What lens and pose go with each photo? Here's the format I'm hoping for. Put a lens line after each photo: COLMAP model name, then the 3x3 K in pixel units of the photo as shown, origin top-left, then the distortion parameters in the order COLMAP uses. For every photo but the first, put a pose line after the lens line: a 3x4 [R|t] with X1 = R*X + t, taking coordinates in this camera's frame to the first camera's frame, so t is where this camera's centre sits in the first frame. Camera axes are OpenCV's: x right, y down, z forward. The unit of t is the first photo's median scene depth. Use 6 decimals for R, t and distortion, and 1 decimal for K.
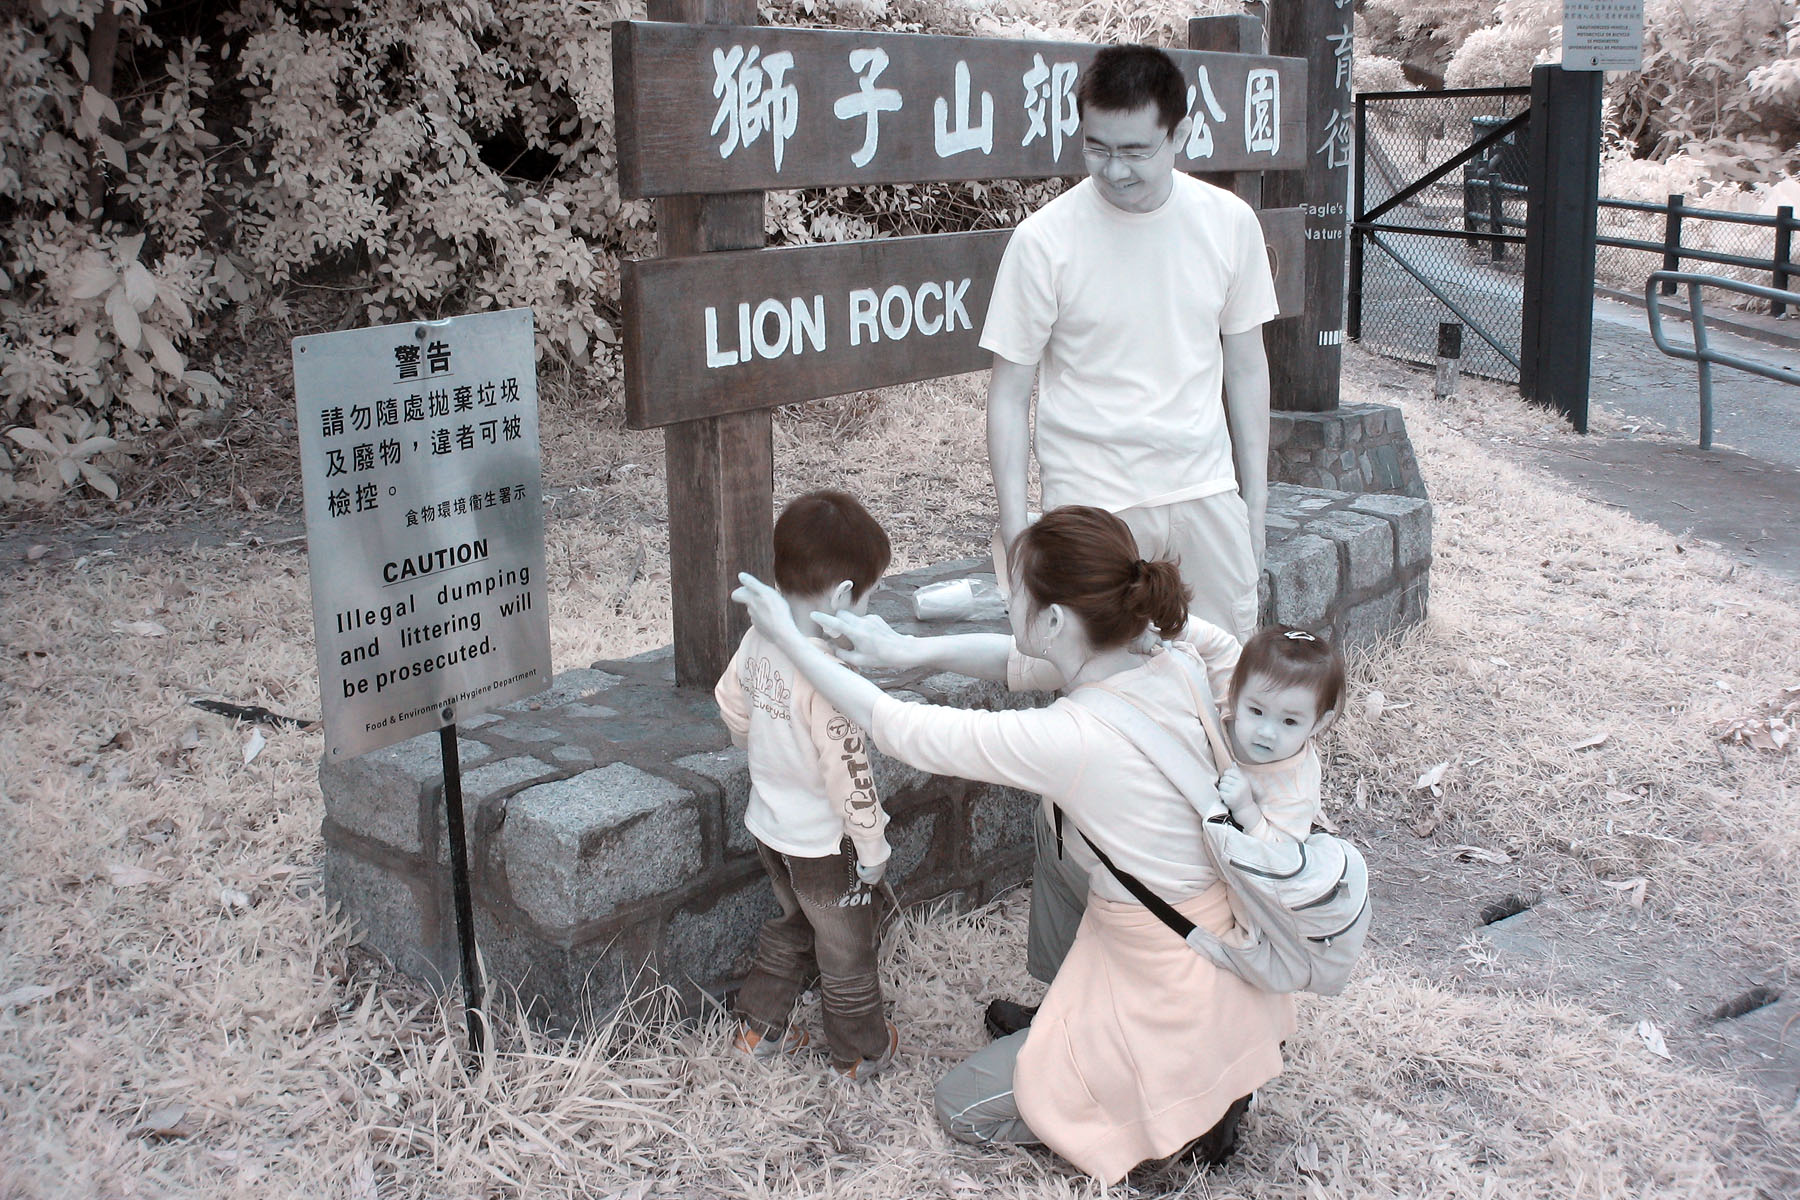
lens RADIAL K [[1822.5, 0, 906.8], [0, 1822.5, 588.4], [0, 0, 1]] dist [-0.131080, 0.000000]
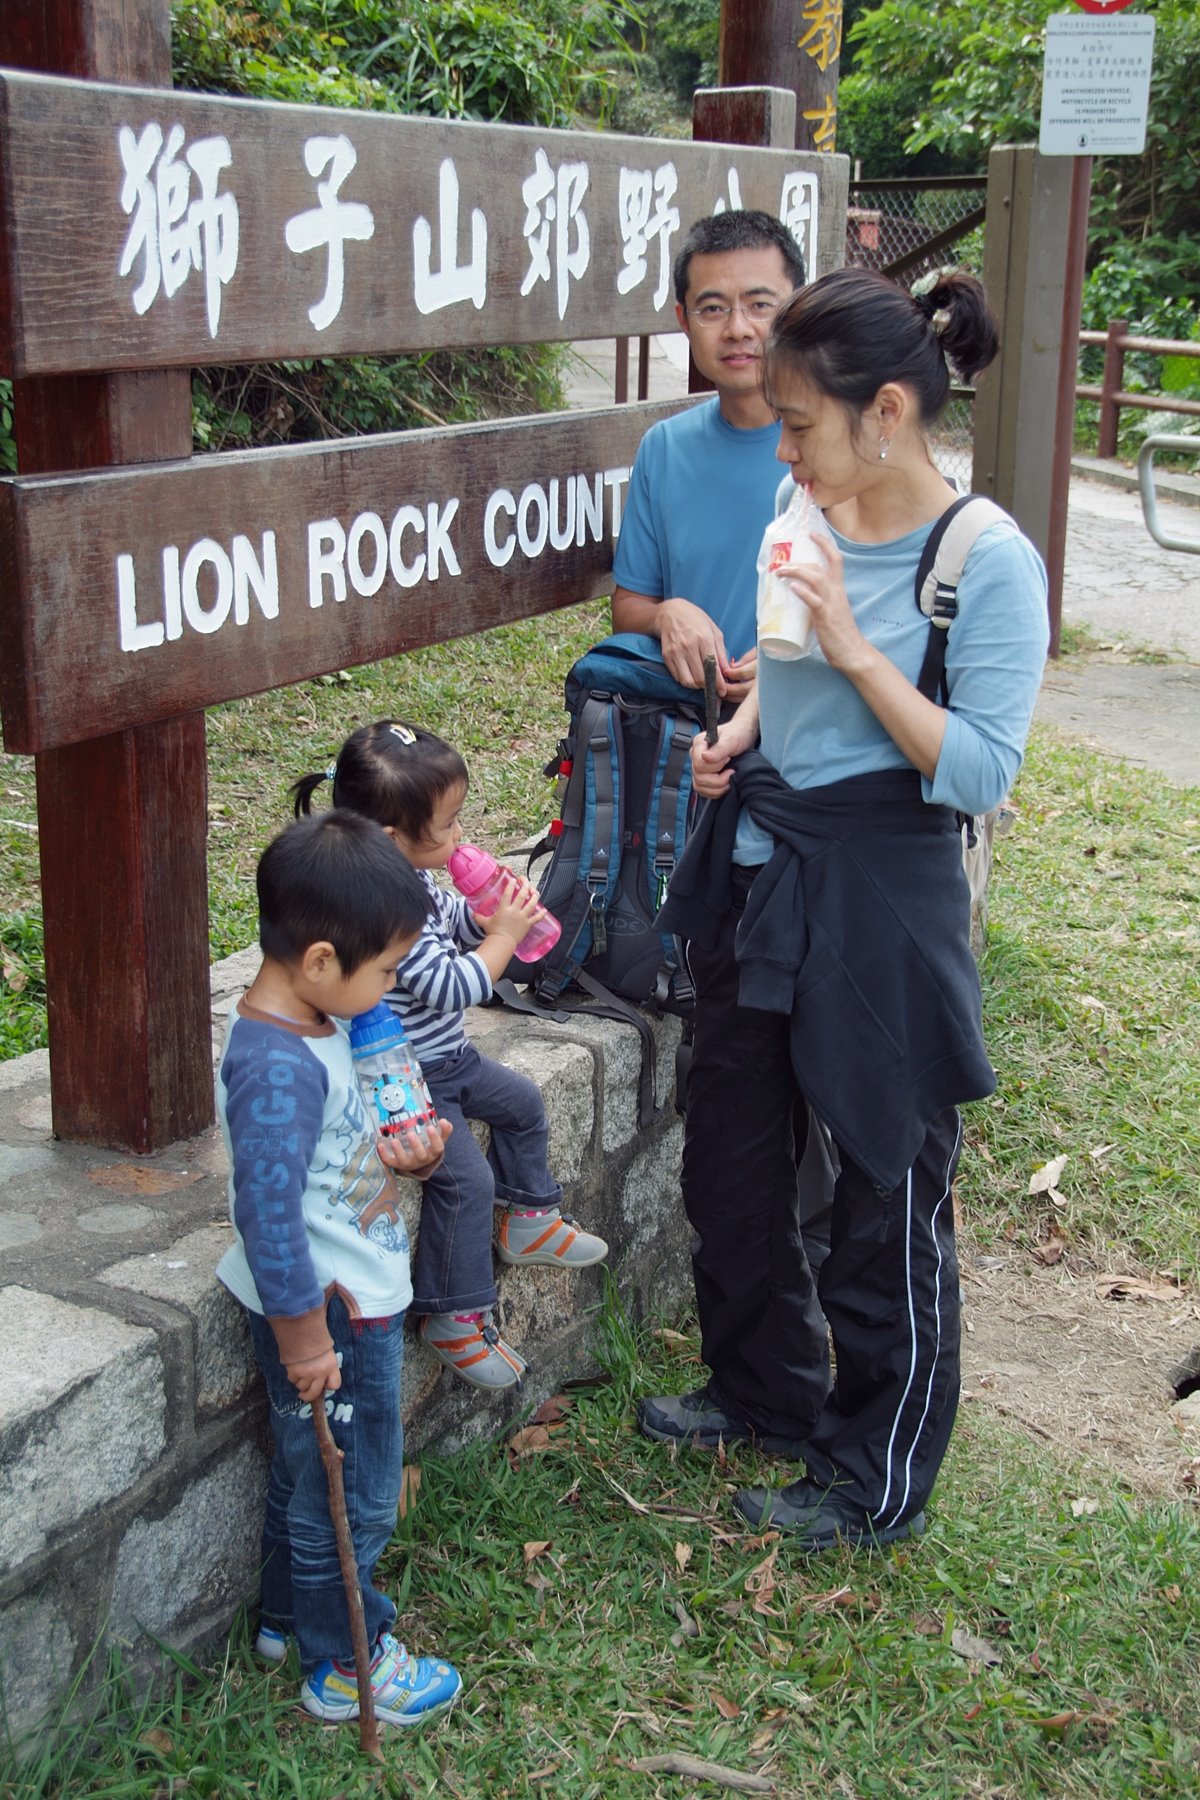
lens RADIAL K [[2414.8, 0, 602.9], [0, 2414.8, 902.6], [0, 0, 1]] dist [0.187643, 0.000000]
pose [[0.970962, -0.034093, 0.236791, -0.189211], [0.027868, 0.999174, 0.029587, -0.067542], [-0.237604, -0.022129, 0.971110, 0.159477]]
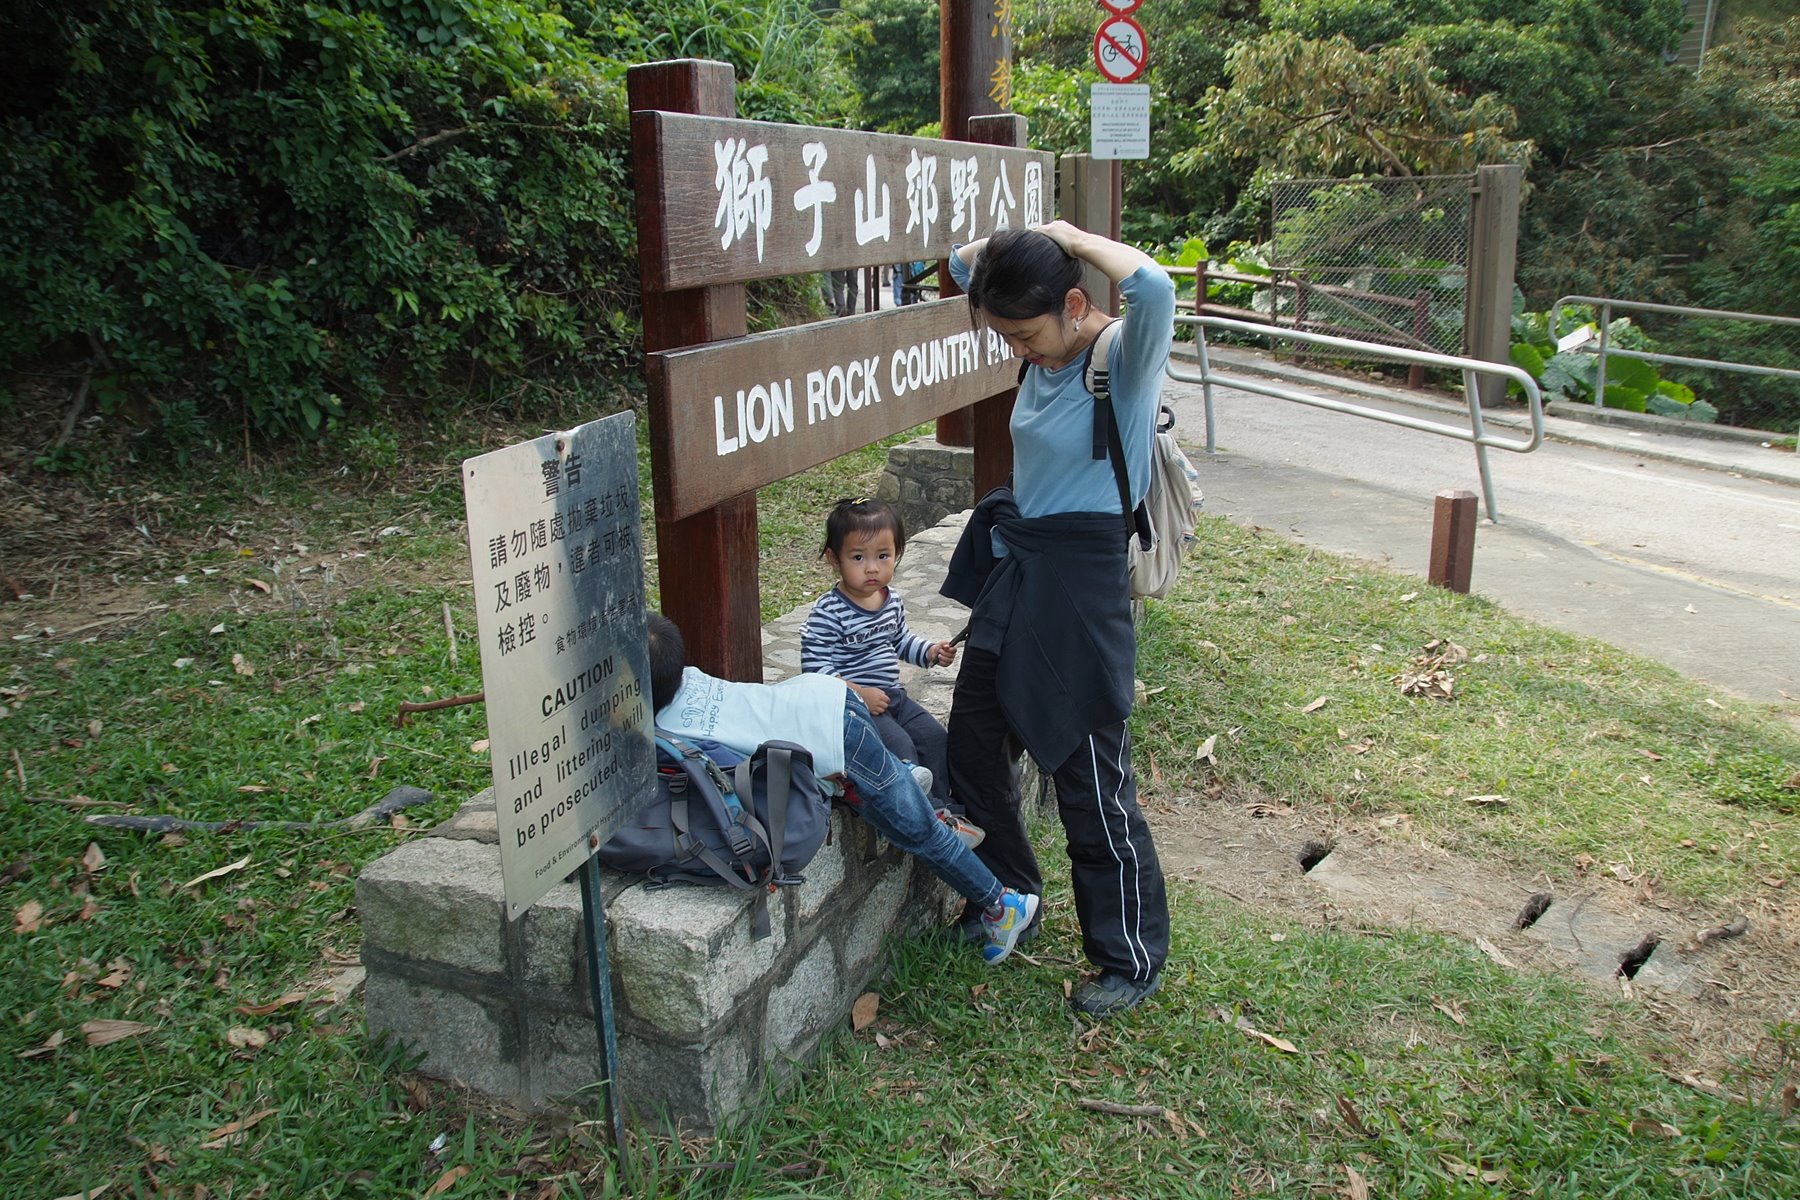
lens RADIAL K [[1429.1, 0, 883.4], [0, 1429.1, 616.6], [0, 0, 1]] dist [-0.082670, 0.036957]
pose [[0.951499, -0.087633, 0.294906, -0.333115], [0.078891, 0.996022, 0.041437, -0.071186], [-0.297364, -0.016162, 0.954627, 0.249736]]
